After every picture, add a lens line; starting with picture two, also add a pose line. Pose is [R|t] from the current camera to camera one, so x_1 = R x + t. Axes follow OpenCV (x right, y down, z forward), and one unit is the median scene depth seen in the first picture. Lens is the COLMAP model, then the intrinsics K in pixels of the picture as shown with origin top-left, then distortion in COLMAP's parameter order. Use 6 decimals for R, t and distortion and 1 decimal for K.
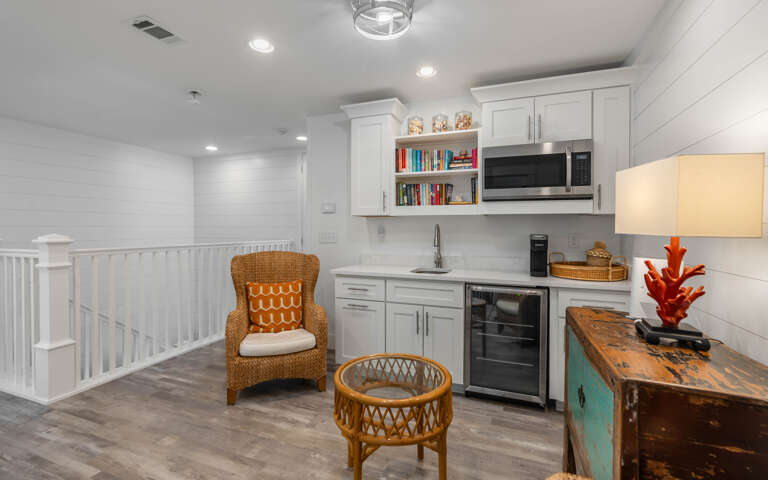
lens RADIAL K [[349.2, 0, 382.7], [0, 349.2, 233.6], [0, 0, 1]] dist [-0.006090, 0.000258]
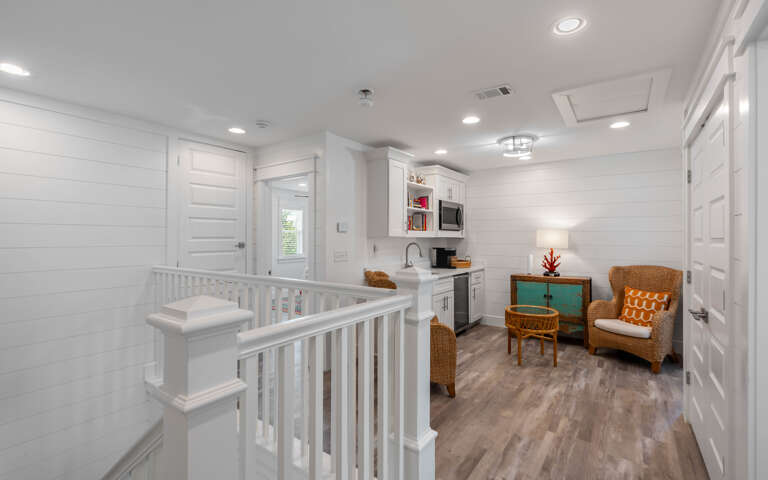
lens RADIAL K [[349.2, 0, 383.2], [0, 349.2, 238.7], [0, 0, 1]] dist [-0.006090, 0.000258]
pose [[0.250956, -0.009559, 0.967951, -1.867167], [0.011240, 0.999913, 0.006960, -0.079764], [-0.967933, 0.009133, 0.251042, 1.032526]]
